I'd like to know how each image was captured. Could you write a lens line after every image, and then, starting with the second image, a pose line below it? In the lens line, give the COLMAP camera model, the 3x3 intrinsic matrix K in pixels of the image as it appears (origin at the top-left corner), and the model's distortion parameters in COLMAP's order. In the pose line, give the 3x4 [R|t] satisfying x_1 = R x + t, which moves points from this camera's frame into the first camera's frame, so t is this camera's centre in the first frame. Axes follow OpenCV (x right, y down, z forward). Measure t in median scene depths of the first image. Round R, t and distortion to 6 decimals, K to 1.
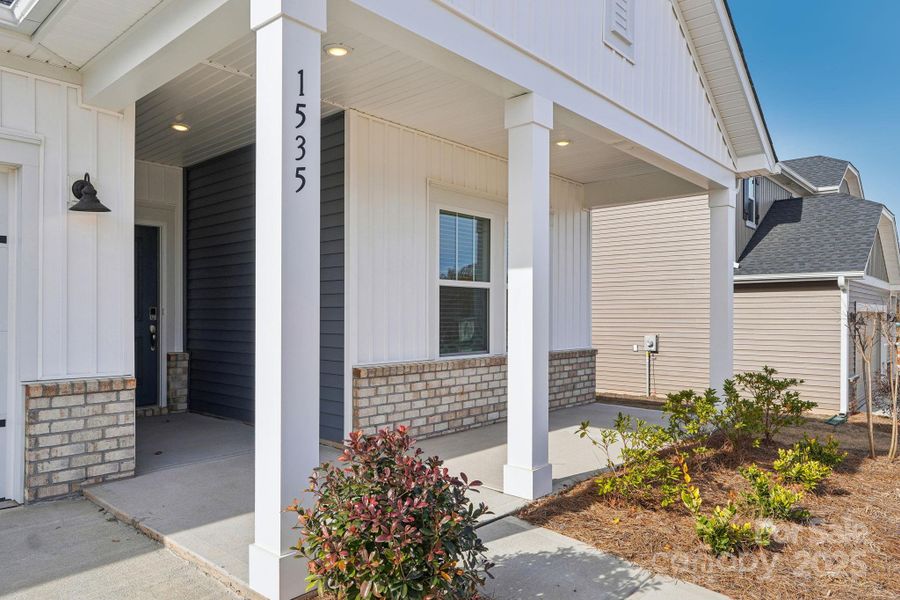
lens RADIAL K [[602.8, 0, 457.3], [0, 602.8, 313.8], [0, 0, 1]] dist [-0.006498, 0.003138]
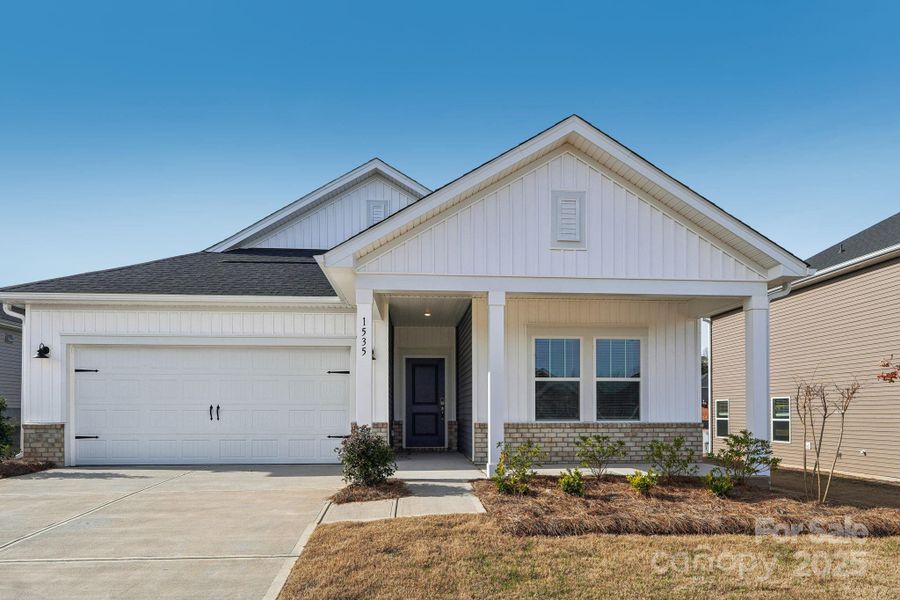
lens RADIAL K [[537.3, 0, 444.7], [0, 537.3, 392.8], [0, 0, 1]] dist [-0.002638, 0.001320]
pose [[0.719241, -0.029497, -0.694135, 0.955699], [0.004265, 0.999267, -0.038044, 0.051418], [0.694748, 0.024402, 0.718839, -0.366198]]
